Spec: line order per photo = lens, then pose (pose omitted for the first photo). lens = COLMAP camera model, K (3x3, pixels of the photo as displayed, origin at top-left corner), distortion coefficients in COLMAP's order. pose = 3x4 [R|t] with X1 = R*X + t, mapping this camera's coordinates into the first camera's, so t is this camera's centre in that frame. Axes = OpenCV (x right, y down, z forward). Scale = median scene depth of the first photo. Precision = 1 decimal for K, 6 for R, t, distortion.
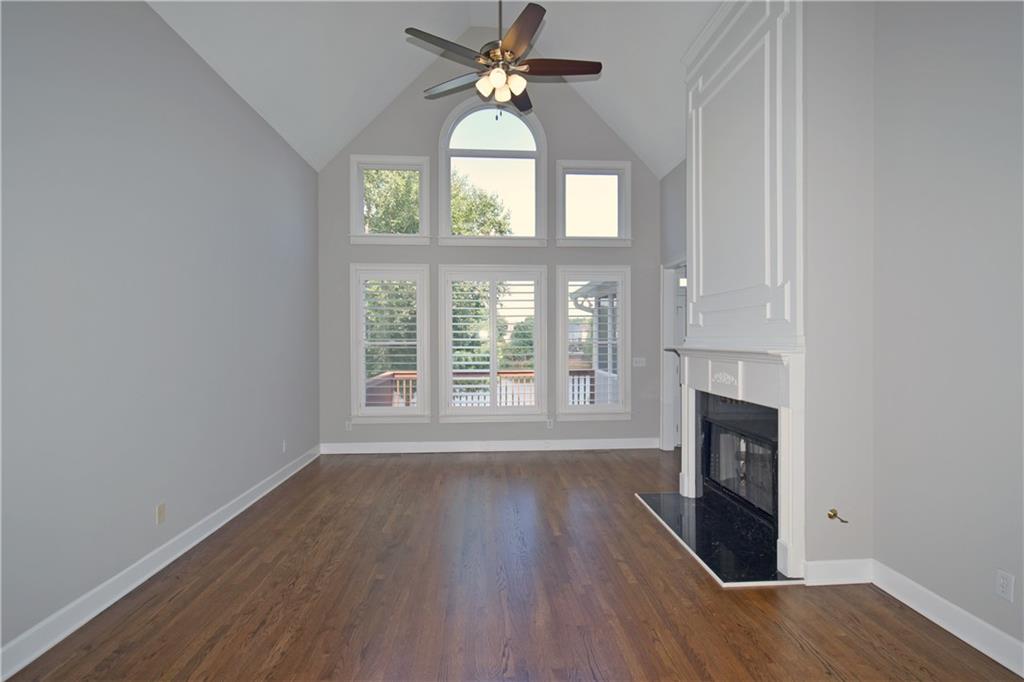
lens RADIAL K [[503.8, 0, 509.7], [0, 503.8, 339.3], [0, 0, 1]] dist [-0.001070, -0.000395]
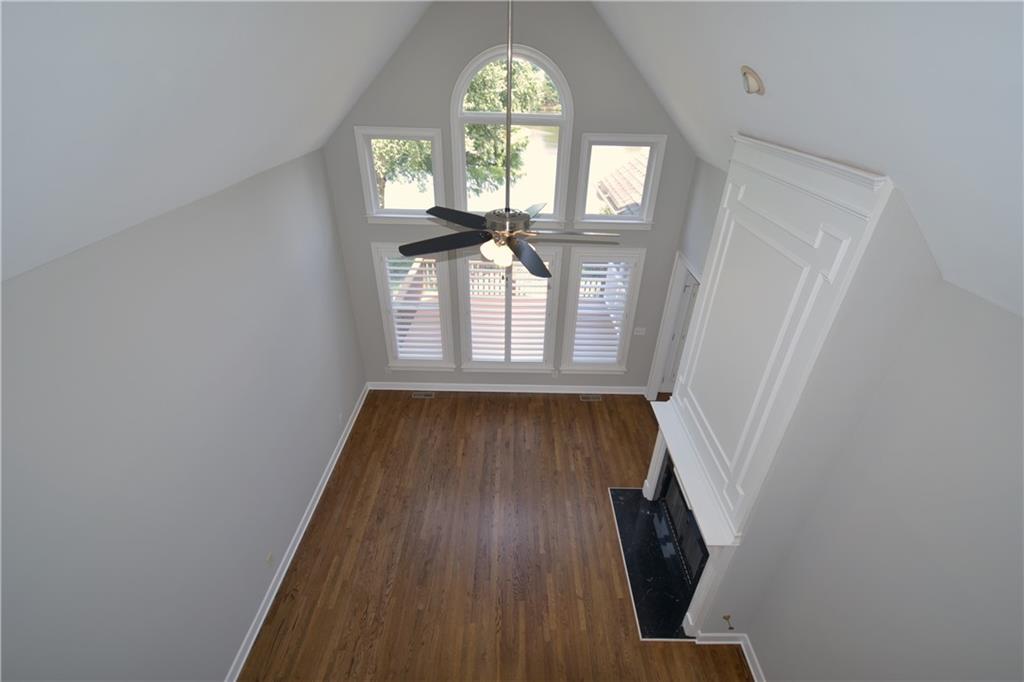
lens RADIAL K [[455.3, 0, 512.0], [0, 455.3, 341.0], [0, 0, 1]] dist [0.001091, 0.000198]
pose [[0.997970, 0.048817, -0.040888, 0.031920], [-0.020548, 0.854629, 0.518833, -0.764363], [0.060272, -0.516940, 0.853897, 0.194693]]
